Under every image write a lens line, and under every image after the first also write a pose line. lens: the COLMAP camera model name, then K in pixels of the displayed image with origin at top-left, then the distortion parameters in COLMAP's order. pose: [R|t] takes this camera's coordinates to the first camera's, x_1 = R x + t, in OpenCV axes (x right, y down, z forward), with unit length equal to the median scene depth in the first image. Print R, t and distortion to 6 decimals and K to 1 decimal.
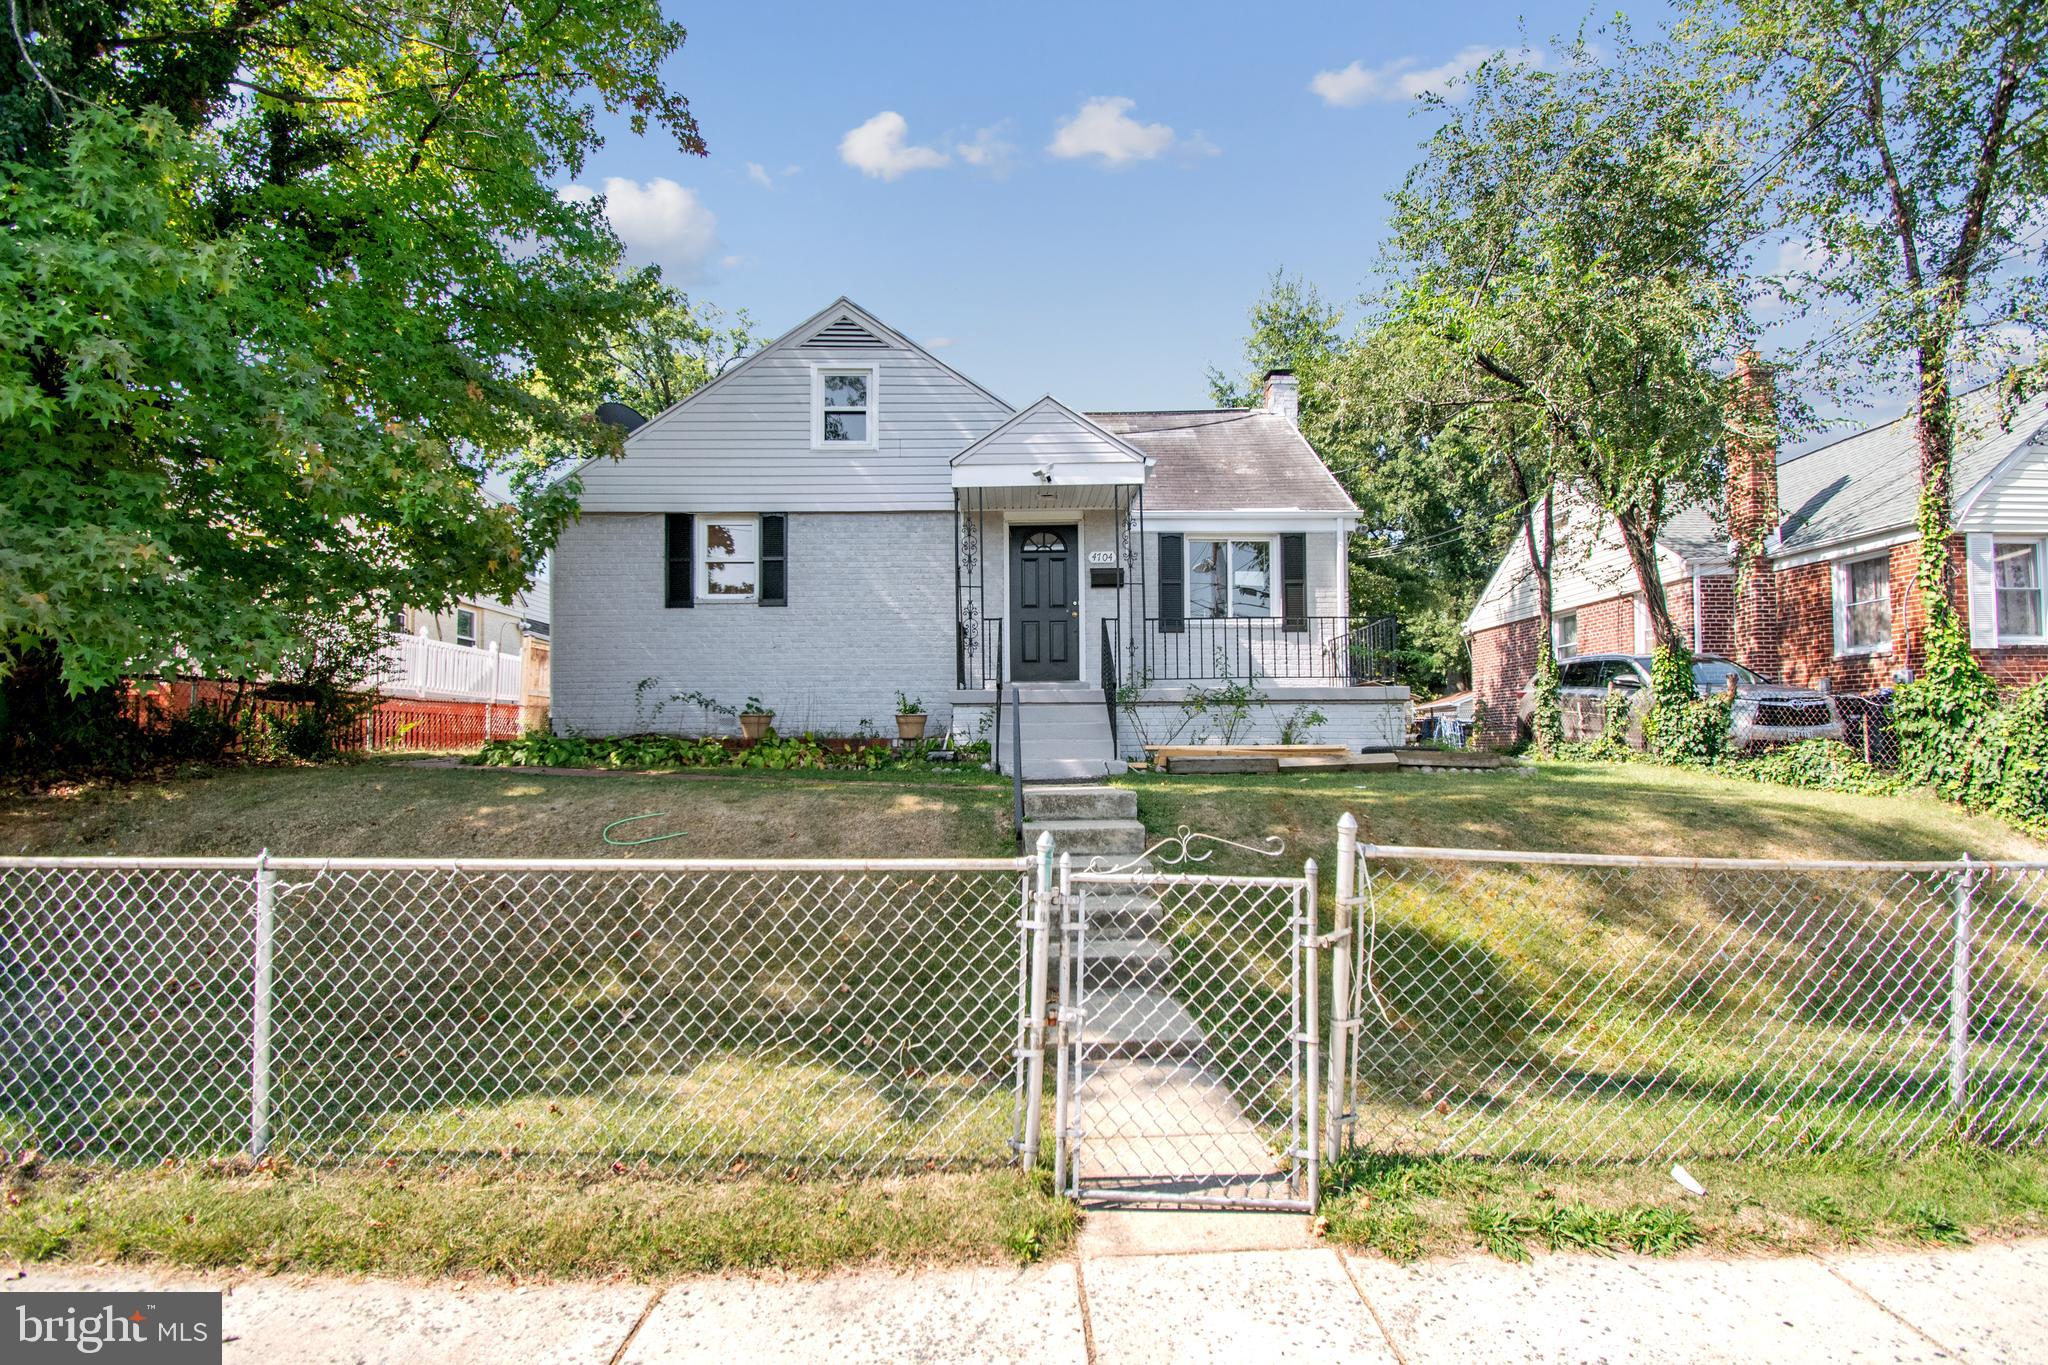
lens RADIAL K [[915.6, 0, 1015.5], [0, 915.6, 687.5], [0, 0, 1]] dist [0.002186, -0.000639]
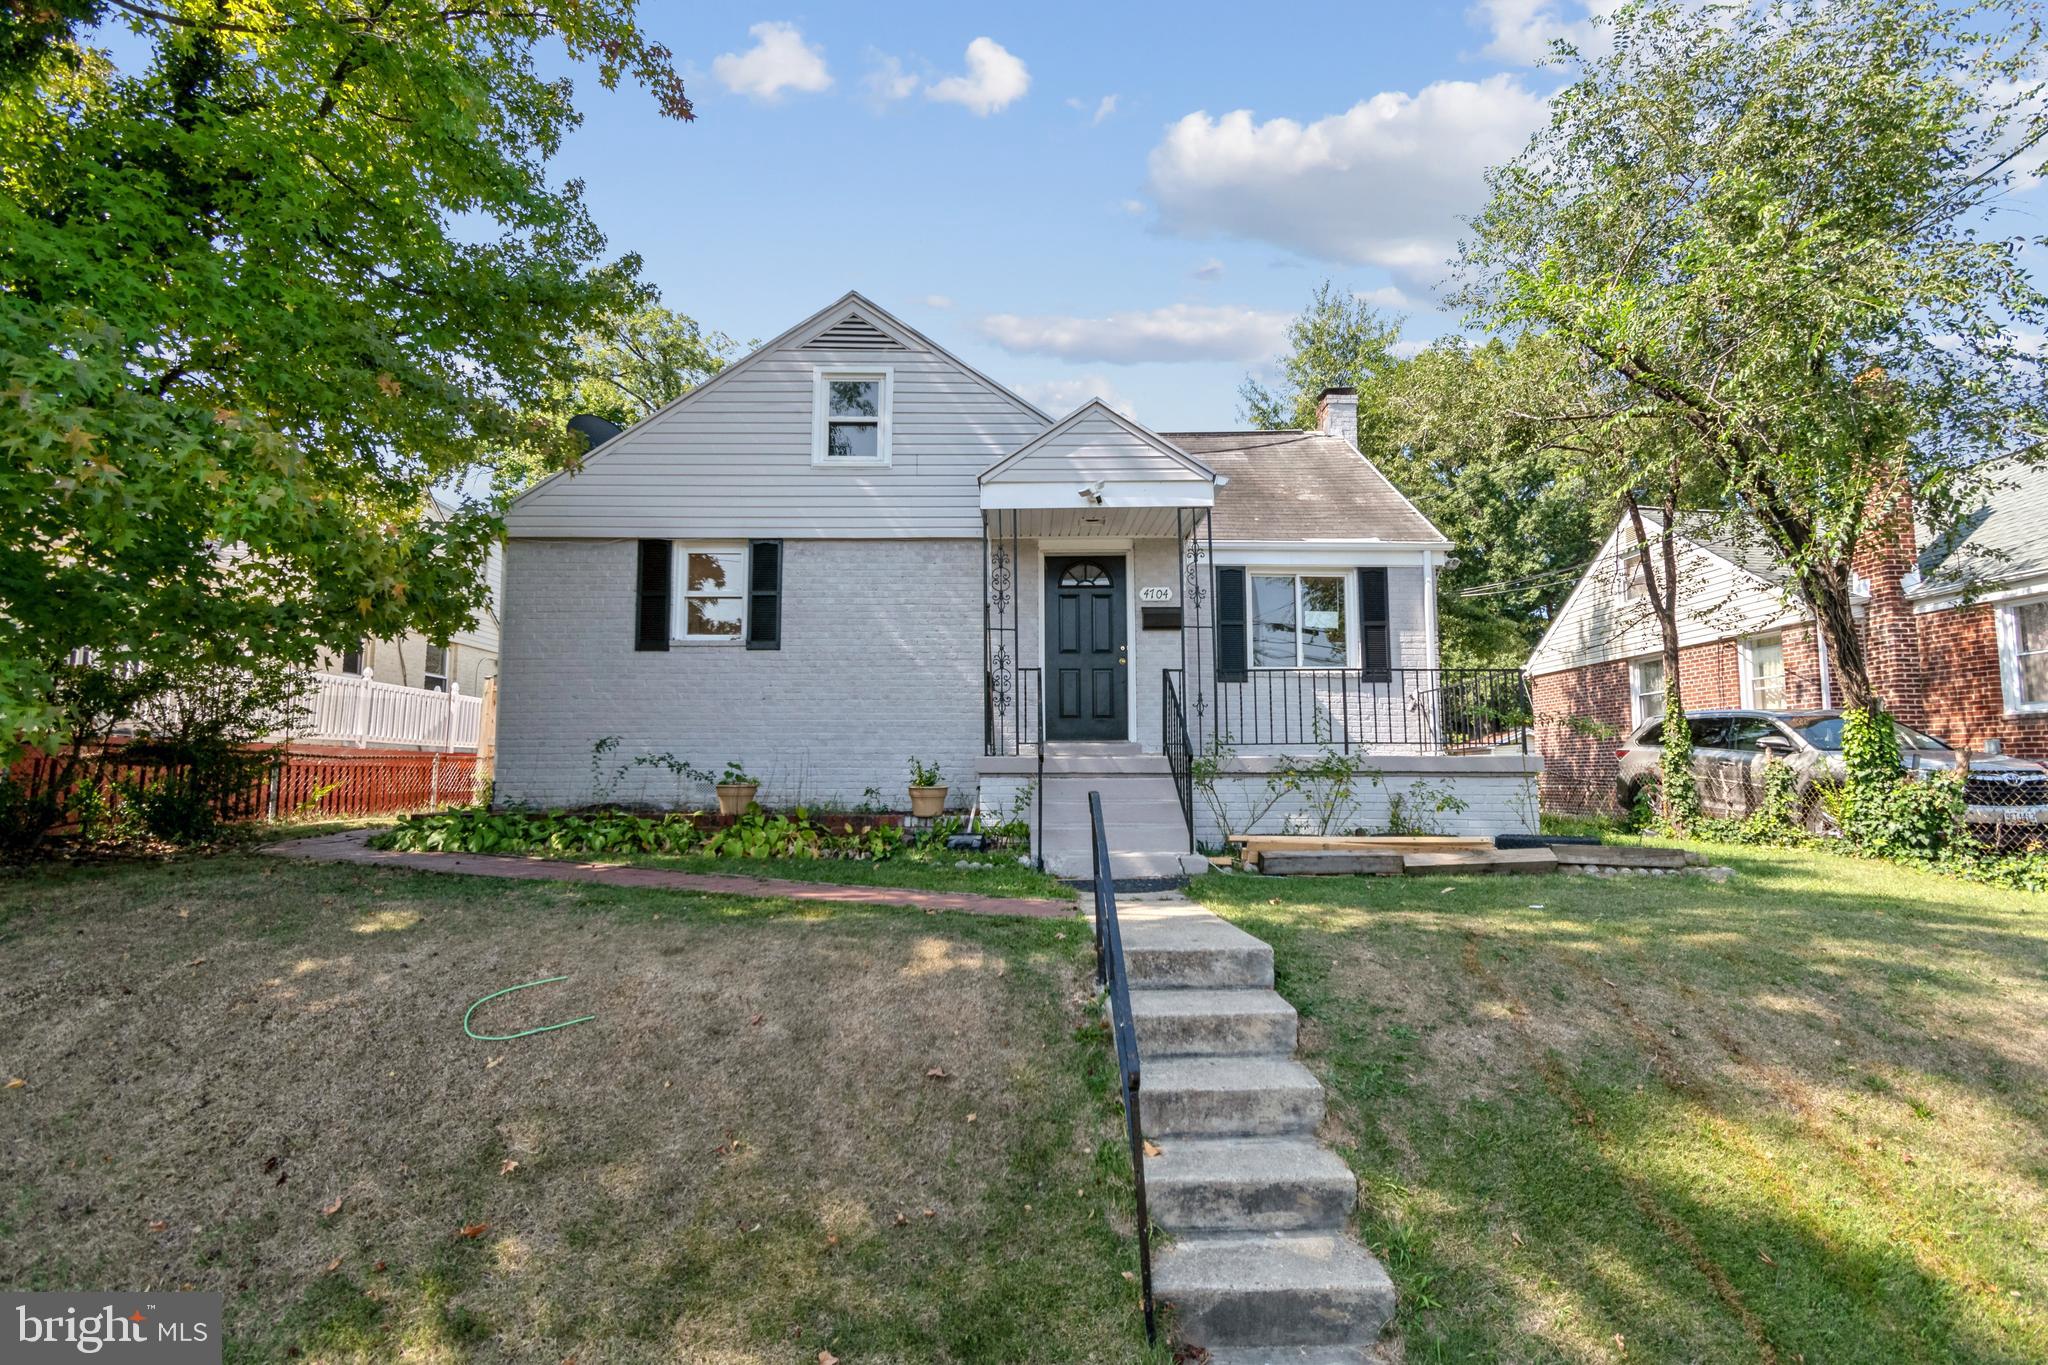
lens RADIAL K [[915.6, 0, 1032.1], [0, 915.6, 676.1], [0, 0, 1]] dist [0.002186, -0.000639]
pose [[0.999943, 0.005567, 0.009128, -0.026596], [-0.005121, 0.998826, -0.048163, -0.026097], [-0.009385, 0.048113, 0.998798, 0.164616]]
